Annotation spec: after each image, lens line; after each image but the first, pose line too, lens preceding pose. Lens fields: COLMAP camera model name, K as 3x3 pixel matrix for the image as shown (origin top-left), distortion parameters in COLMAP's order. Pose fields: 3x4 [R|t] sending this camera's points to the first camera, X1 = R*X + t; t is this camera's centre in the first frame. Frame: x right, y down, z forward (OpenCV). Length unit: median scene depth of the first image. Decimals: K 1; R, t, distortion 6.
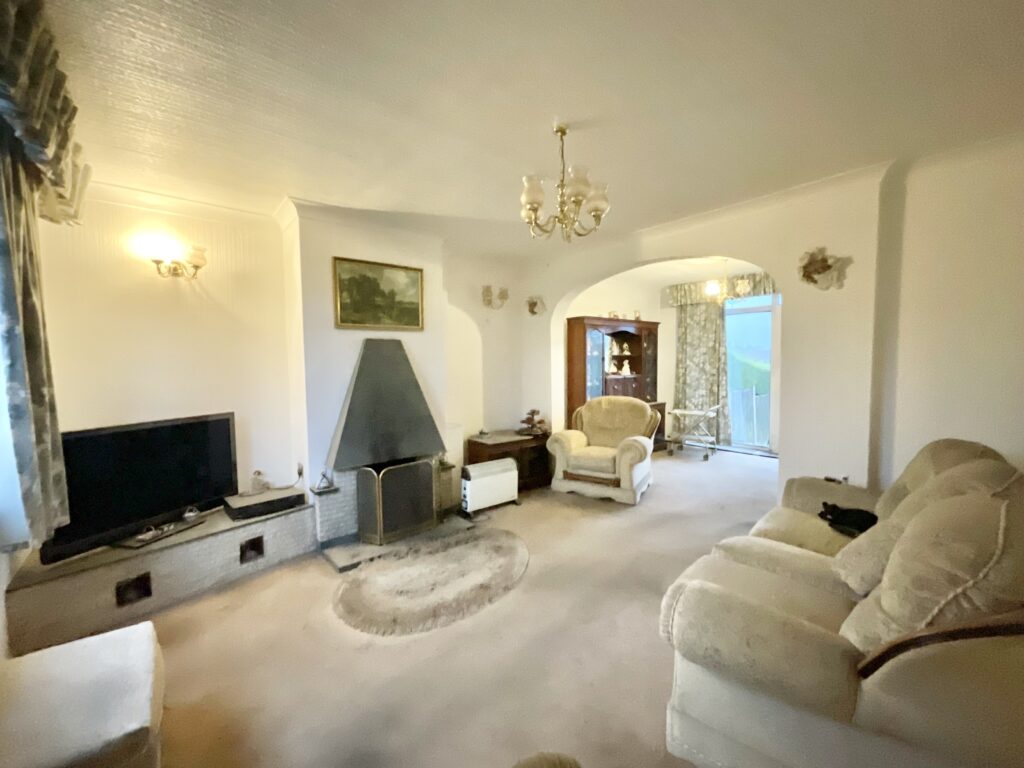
lens RADIAL K [[420.3, 0, 512.0], [0, 420.3, 384.0], [0, 0, 1]] dist [-0.000407, 0.000005]
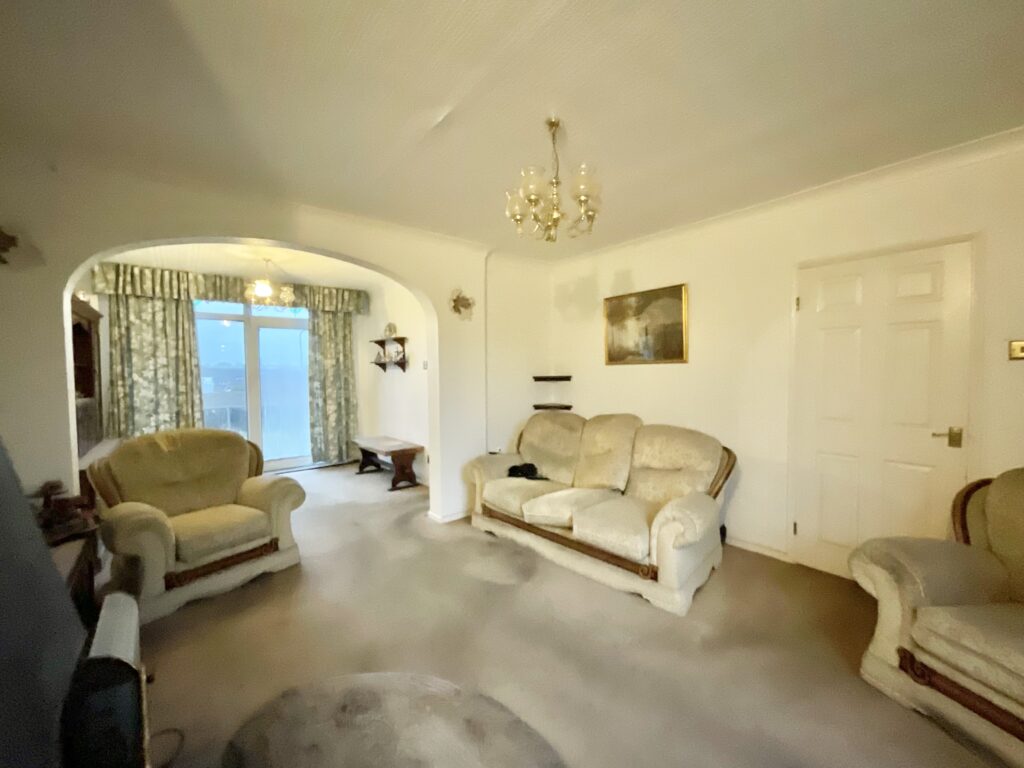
lens RADIAL K [[420.3, 0, 512.0], [0, 420.3, 384.0], [0, 0, 1]] dist [-0.000407, 0.000005]
pose [[0.014745, -0.021985, 0.999650, -0.294277], [0.063962, 0.997731, 0.021000, -0.016030], [-0.997843, 0.063630, 0.016117, 0.383471]]
